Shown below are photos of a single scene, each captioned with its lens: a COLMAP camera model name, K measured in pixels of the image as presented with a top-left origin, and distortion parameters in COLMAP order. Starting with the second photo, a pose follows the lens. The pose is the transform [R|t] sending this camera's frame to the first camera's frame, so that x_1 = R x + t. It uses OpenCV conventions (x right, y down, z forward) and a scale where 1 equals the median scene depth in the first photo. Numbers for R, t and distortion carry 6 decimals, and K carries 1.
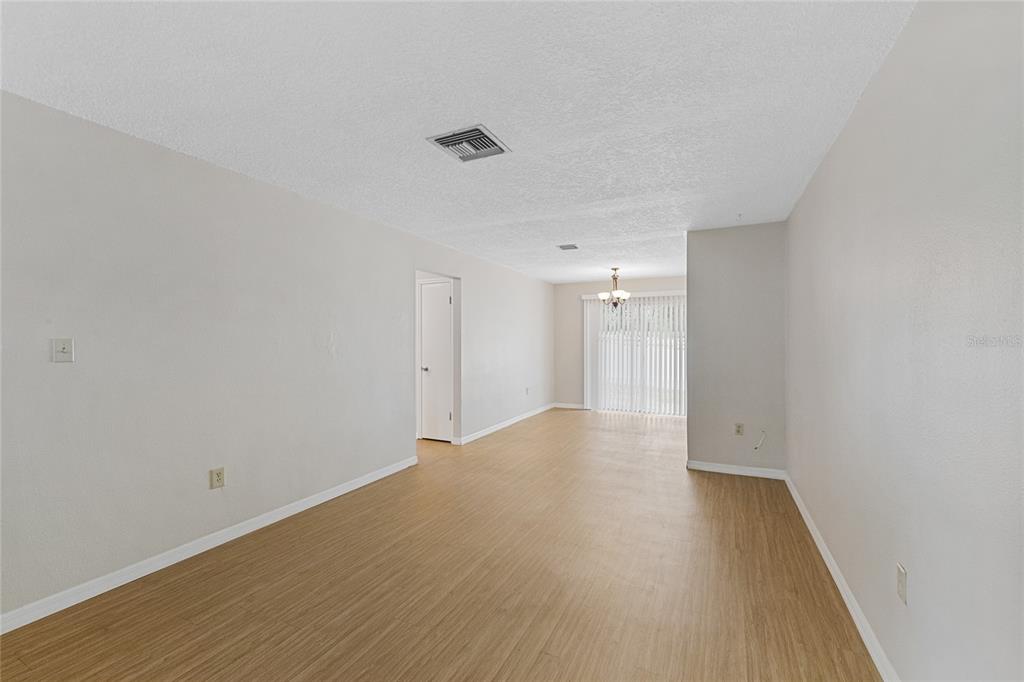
lens RADIAL K [[416.9, 0, 510.0], [0, 416.9, 339.2], [0, 0, 1]] dist [-0.003958, -0.000162]
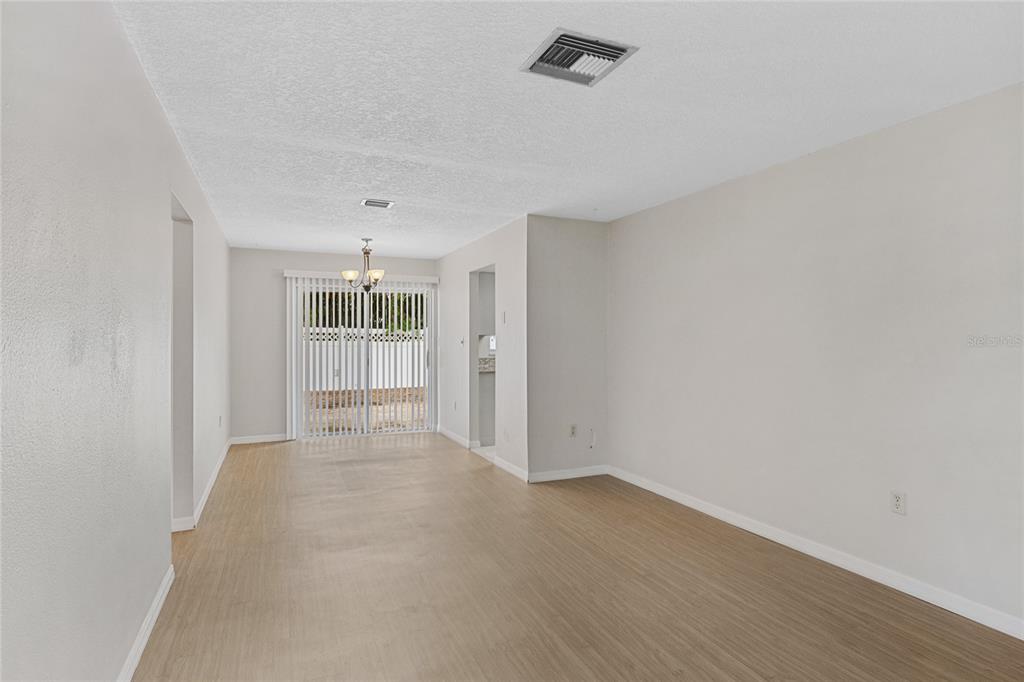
lens RADIAL K [[555.0, 0, 516.9], [0, 555.0, 344.9], [0, 0, 1]] dist [-0.007868, -0.000525]
pose [[0.647007, -0.011134, 0.762403, -0.317221], [-0.002545, 0.999856, 0.016761, -0.001546], [-0.762480, -0.012785, 0.646885, 0.171957]]
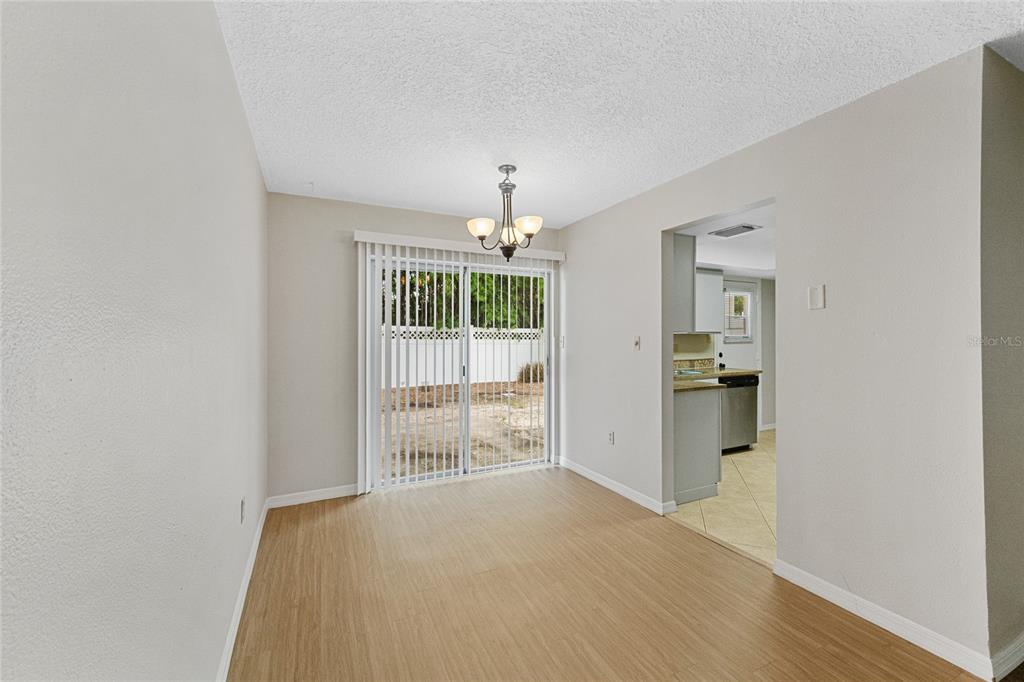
lens RADIAL K [[416.9, 0, 506.6], [0, 416.9, 339.8], [0, 0, 1]] dist [-0.003958, -0.000162]
pose [[0.620149, -0.008655, 0.784437, -0.082488], [-0.004770, 0.999879, 0.014803, -0.000082], [-0.784470, -0.012922, 0.620032, 0.732873]]
